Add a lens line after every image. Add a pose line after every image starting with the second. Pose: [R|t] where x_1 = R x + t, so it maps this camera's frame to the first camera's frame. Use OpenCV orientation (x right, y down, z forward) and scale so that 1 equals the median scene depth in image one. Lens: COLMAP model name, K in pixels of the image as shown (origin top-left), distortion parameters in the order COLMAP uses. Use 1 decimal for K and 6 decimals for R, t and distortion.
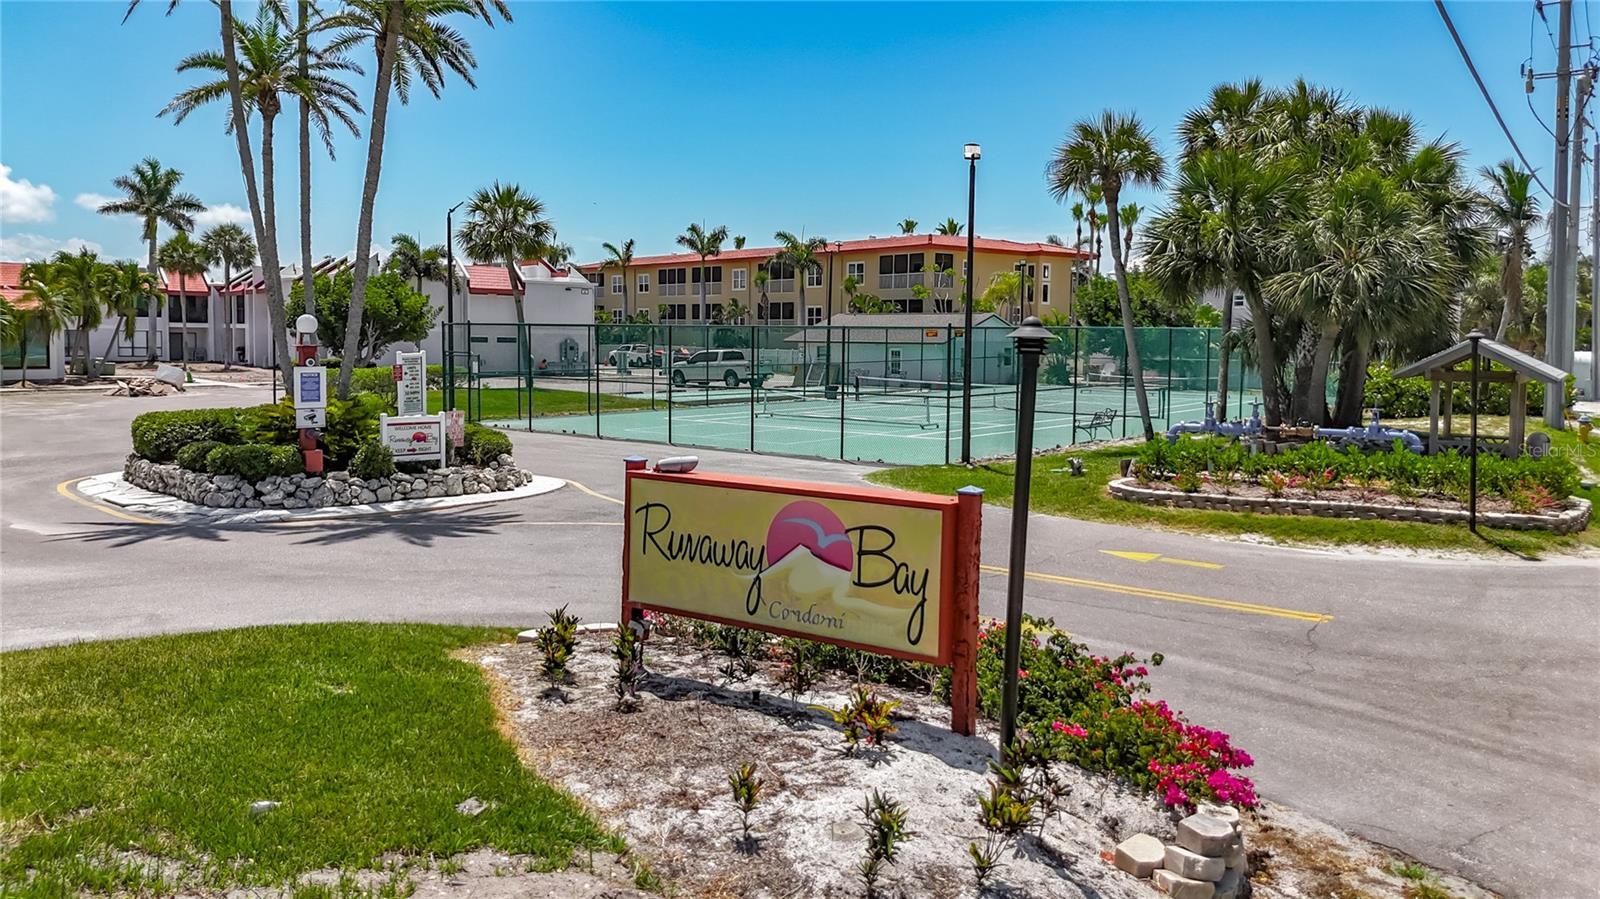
lens RADIAL K [[1190.2, 0, 800.5], [0, 1190.2, 415.4], [0, 0, 1]] dist [0.004967, 0.001895]
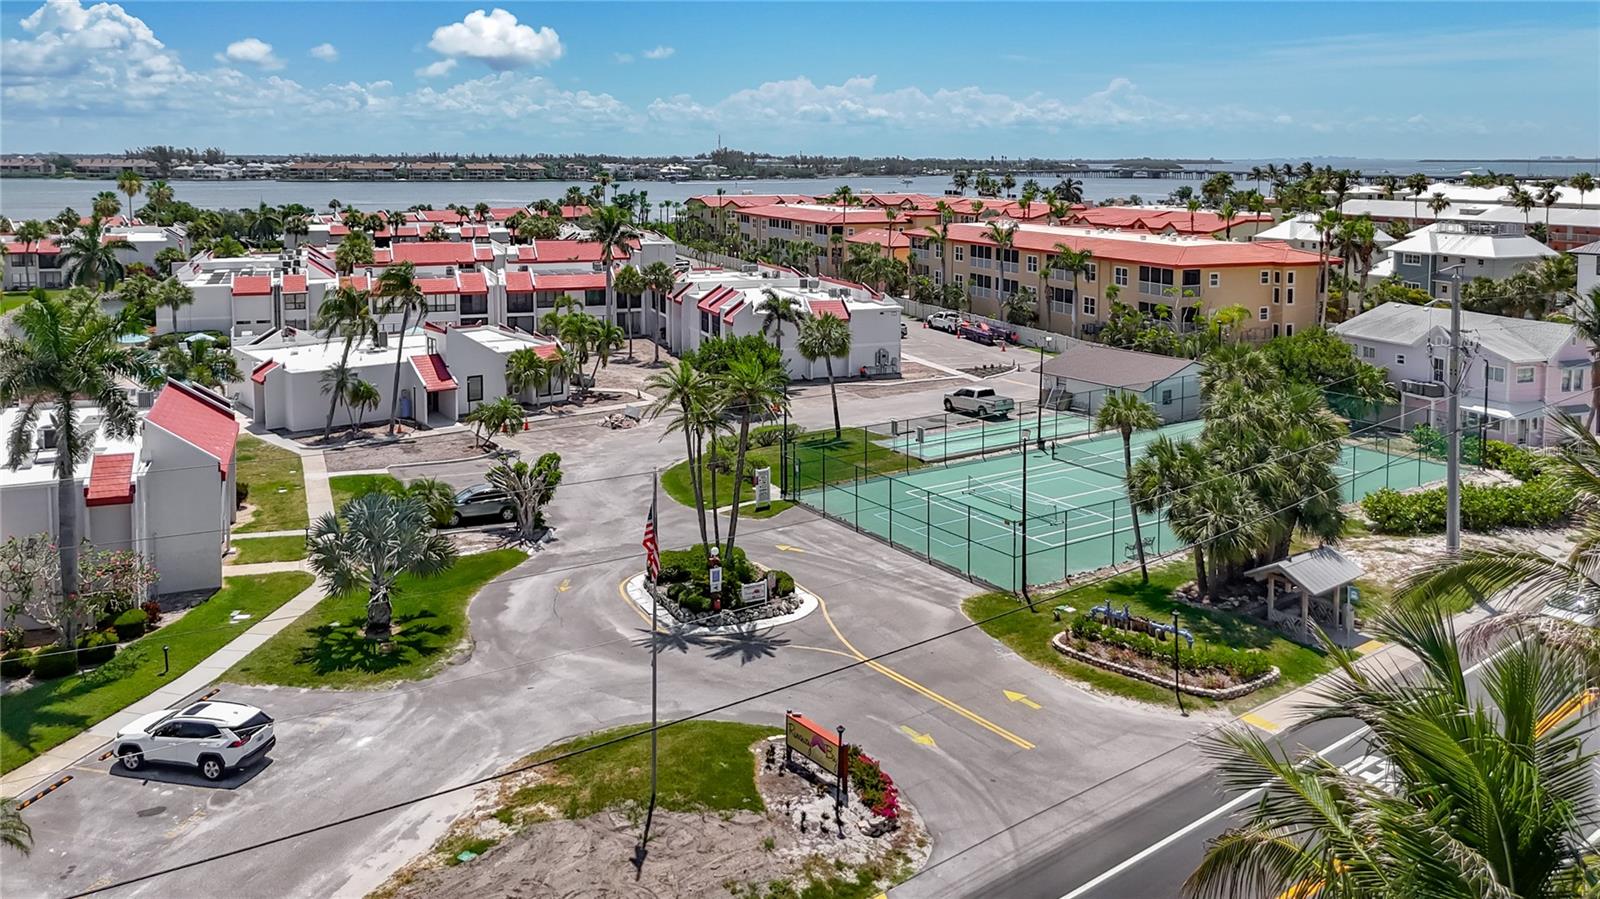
lens RADIAL K [[1194.4, 0, 777.5], [0, 1194.4, 270.1], [0, 0, 1]] dist [0.081094, -0.124699]
pose [[0.946579, 0.010332, -0.322306, 0.479044], [-0.003035, 0.999728, 0.023134, -0.656394], [0.322458, -0.020920, 0.946353, -1.230838]]
